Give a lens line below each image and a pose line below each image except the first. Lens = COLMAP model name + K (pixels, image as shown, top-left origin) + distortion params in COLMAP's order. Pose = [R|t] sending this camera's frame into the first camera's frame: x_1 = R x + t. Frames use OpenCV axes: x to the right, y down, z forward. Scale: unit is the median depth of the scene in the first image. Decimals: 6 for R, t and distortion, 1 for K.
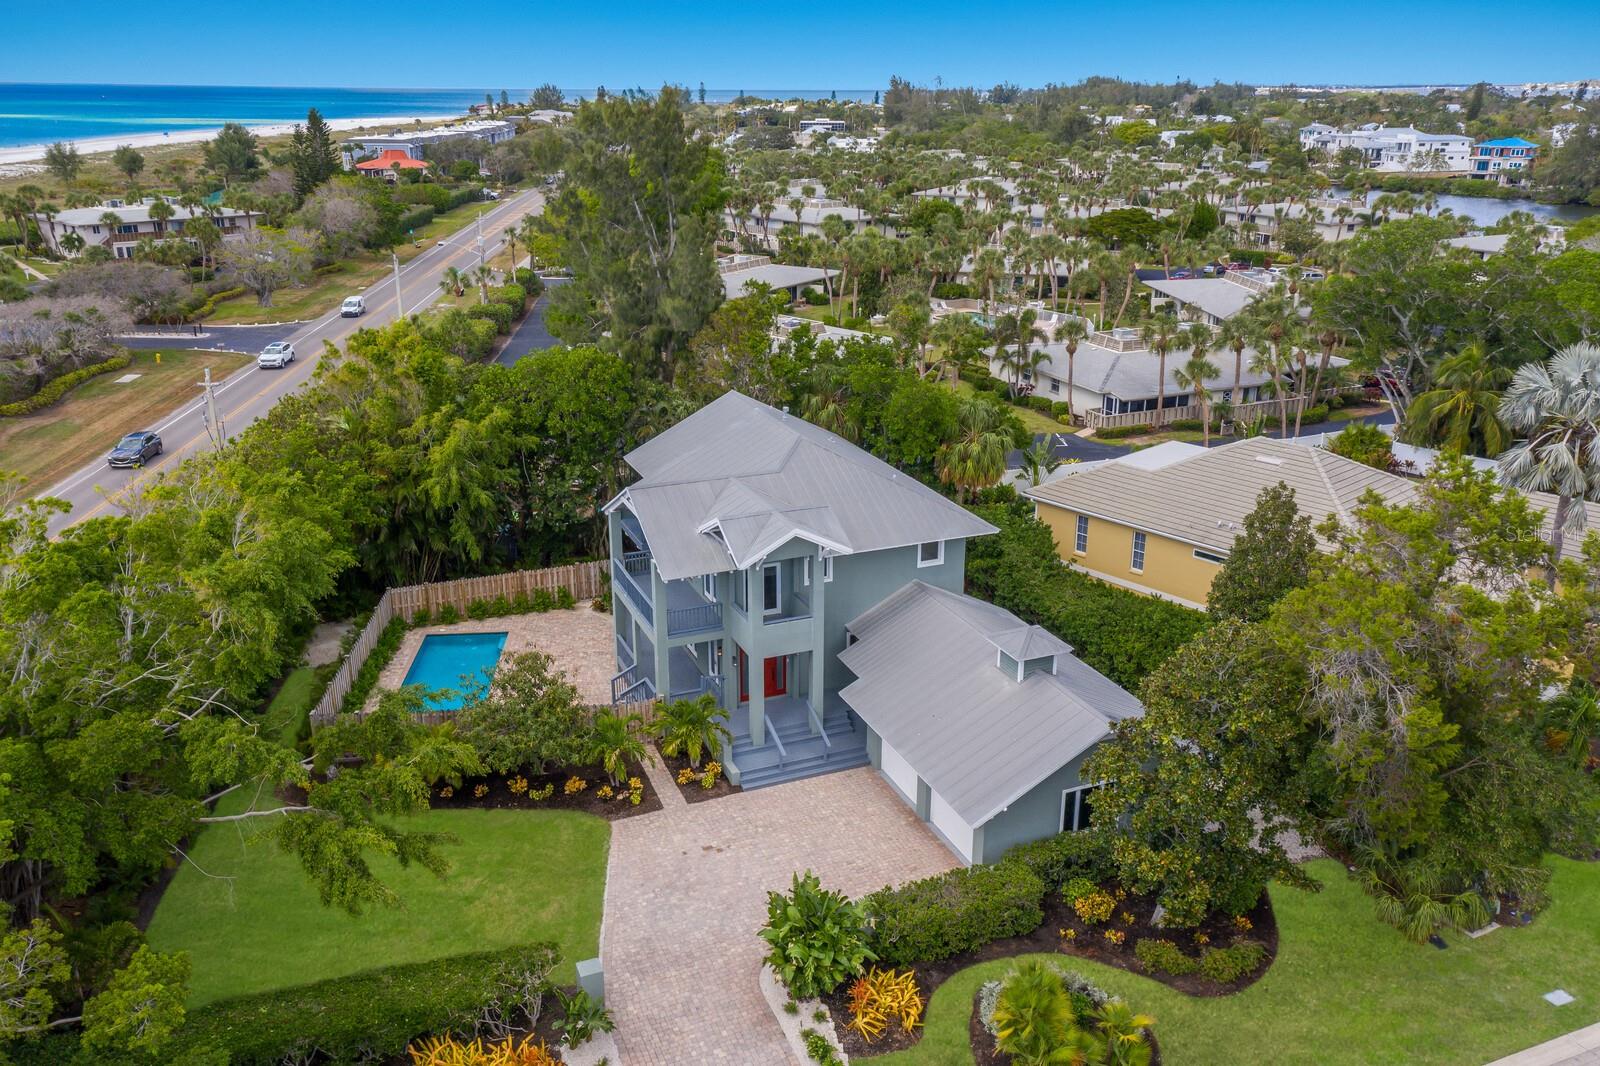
lens RADIAL K [[1322.6, 0, 800.0], [0, 1322.6, 533.0], [0, 0, 1]] dist [0.014237, 0.041738]
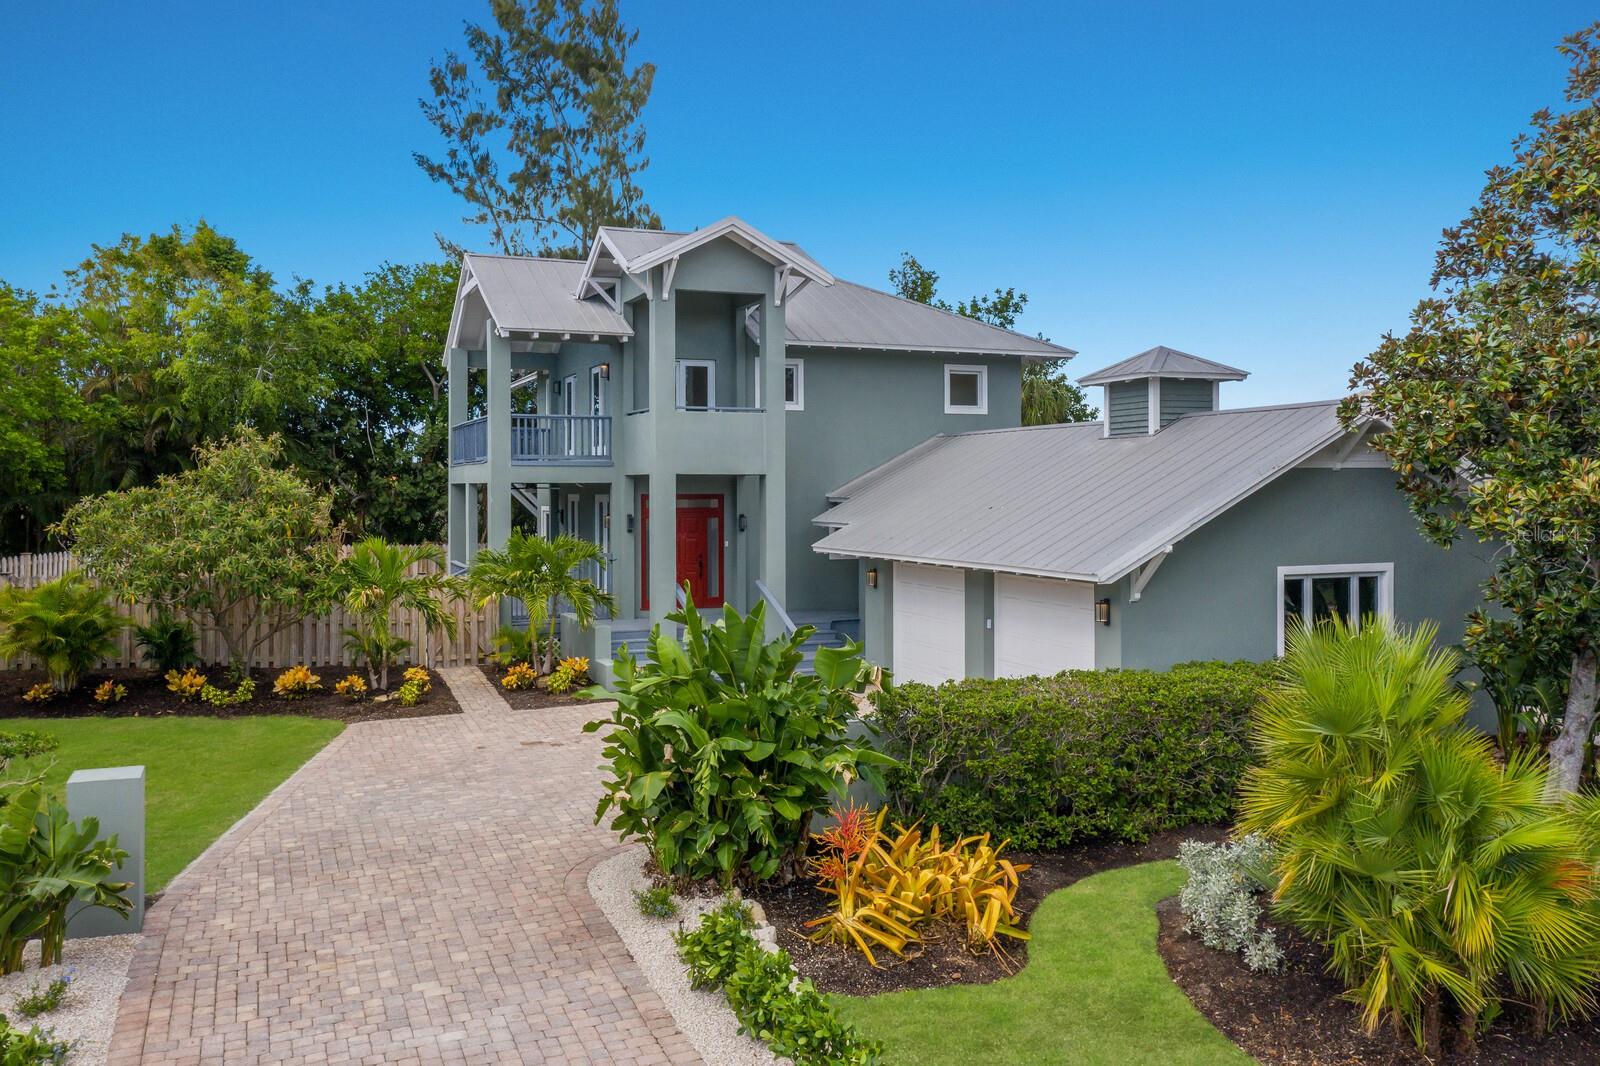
lens RADIAL K [[1322.6, 0, 800.0], [0, 1322.6, 533.0], [0, 0, 1]] dist [0.014237, 0.041738]
pose [[0.999991, -0.003918, -0.001603, 0.031769], [0.003233, 0.951358, -0.308069, 0.358077], [0.002732, 0.308061, 0.951363, 0.597848]]
